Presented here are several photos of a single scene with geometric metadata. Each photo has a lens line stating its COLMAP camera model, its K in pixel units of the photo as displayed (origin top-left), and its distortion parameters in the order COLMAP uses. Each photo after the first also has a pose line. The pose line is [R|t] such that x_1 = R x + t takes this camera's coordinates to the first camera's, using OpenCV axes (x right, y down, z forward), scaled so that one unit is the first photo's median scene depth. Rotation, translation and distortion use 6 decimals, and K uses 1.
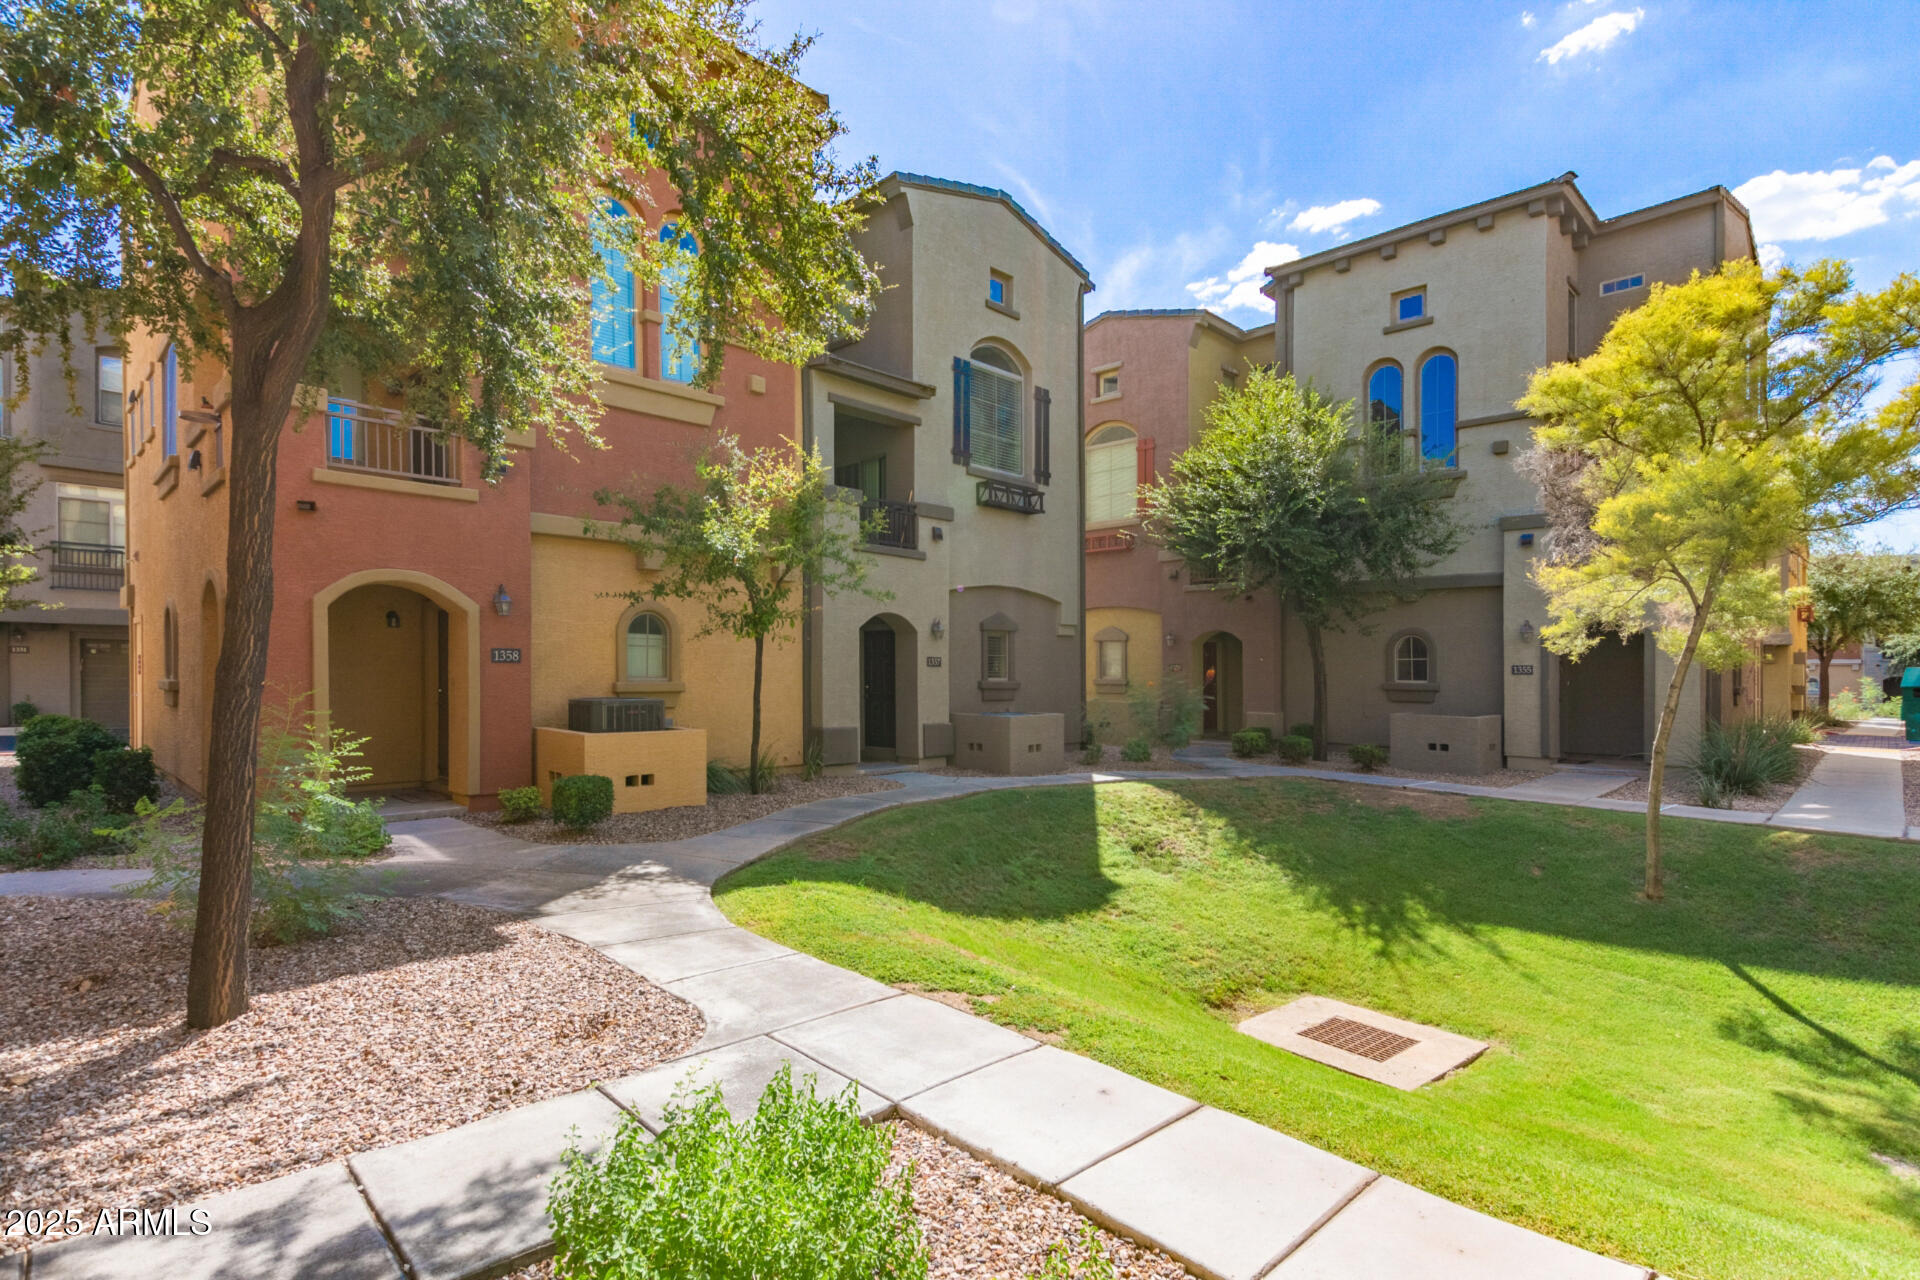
lens RADIAL K [[913.1, 0, 960.0], [0, 913.1, 640.0], [0, 0, 1]] dist [-0.001369, -0.001154]
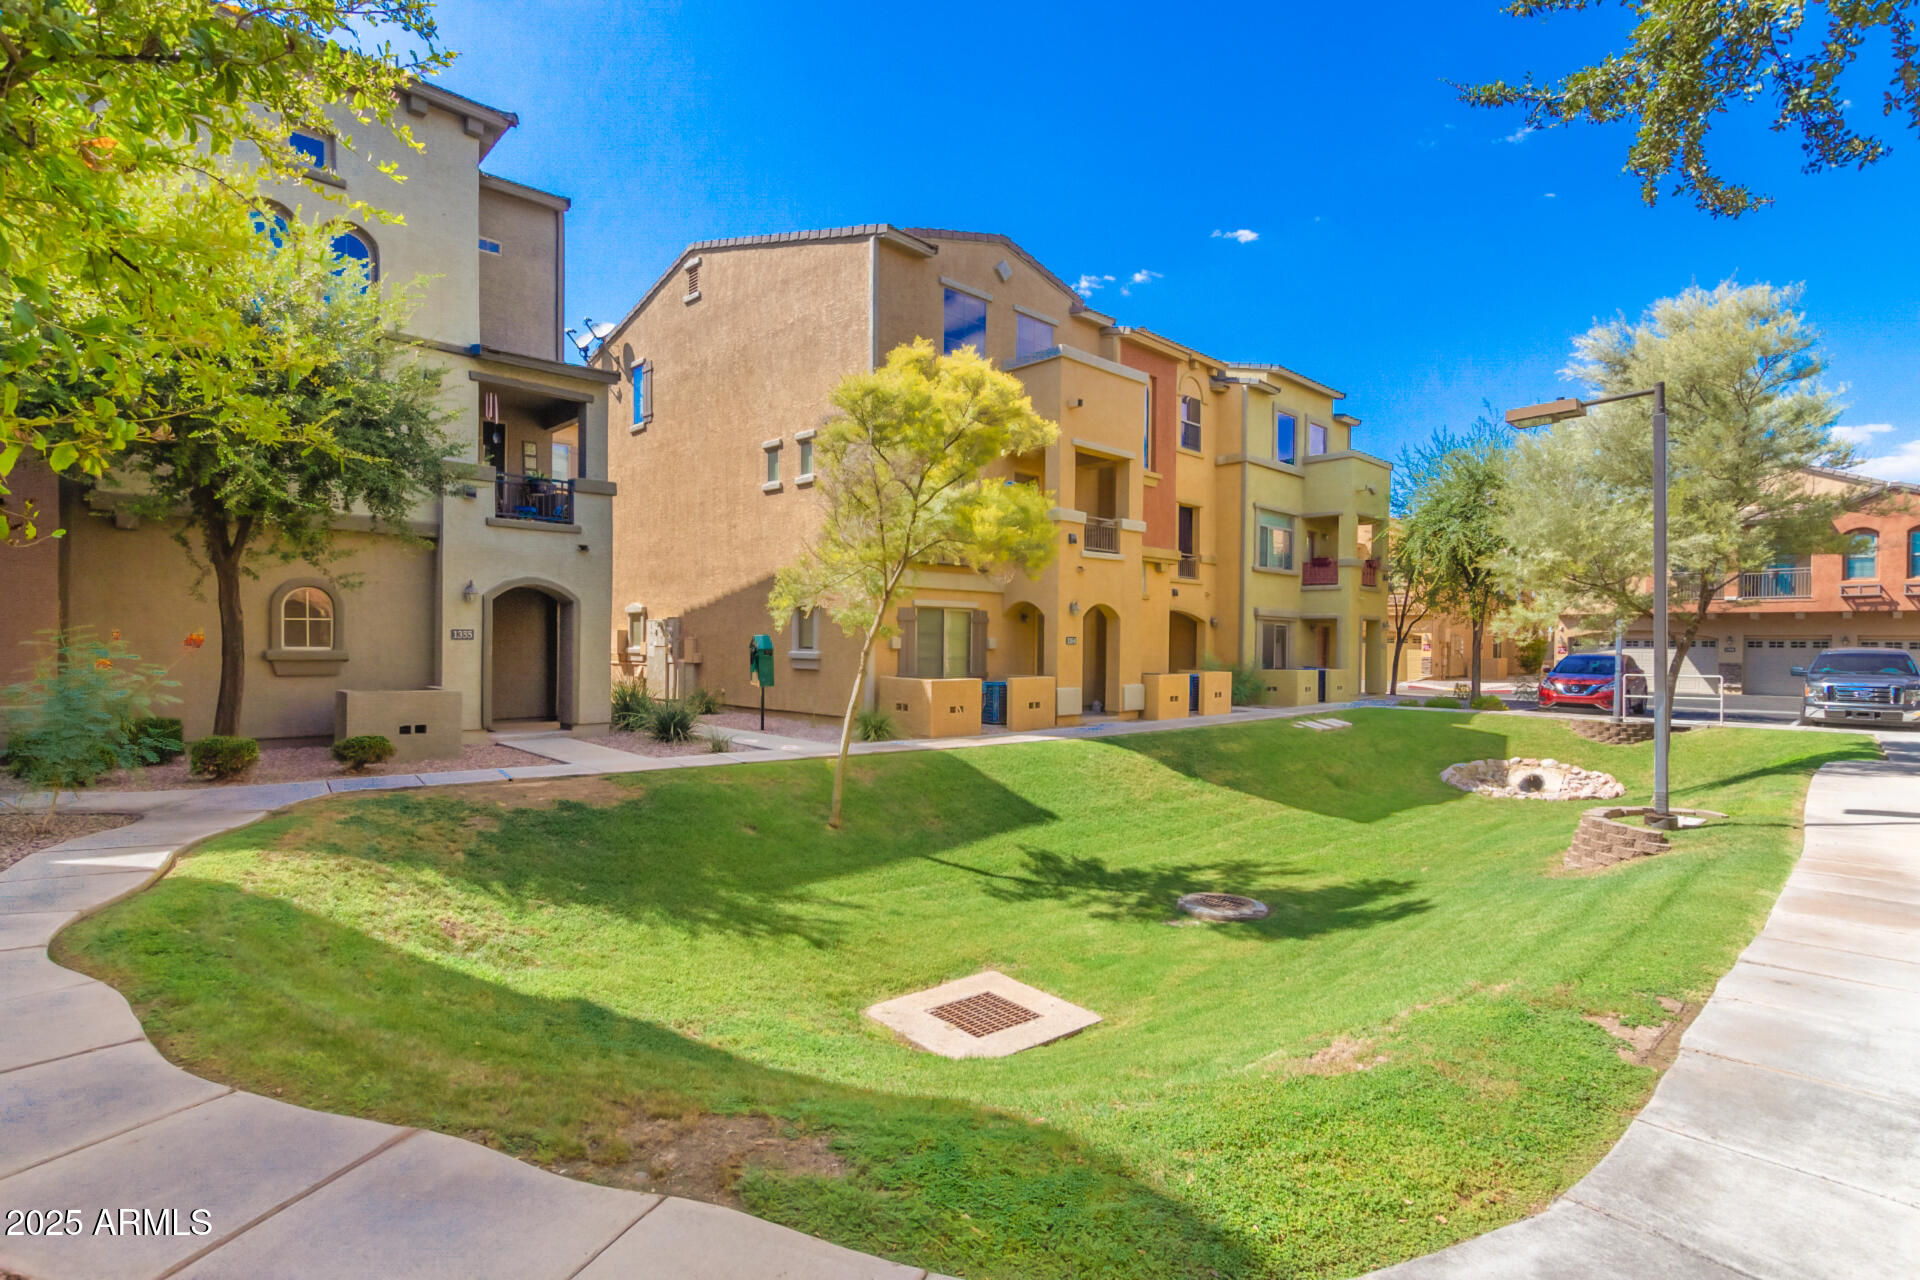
lens RADIAL K [[913.1, 0, 960.0], [0, 913.1, 640.0], [0, 0, 1]] dist [-0.001369, -0.001154]
pose [[0.039735, -0.005293, 0.999196, -0.469311], [-0.043829, 0.999014, 0.007035, 0.018608], [-0.998249, -0.044073, 0.039464, 0.837344]]
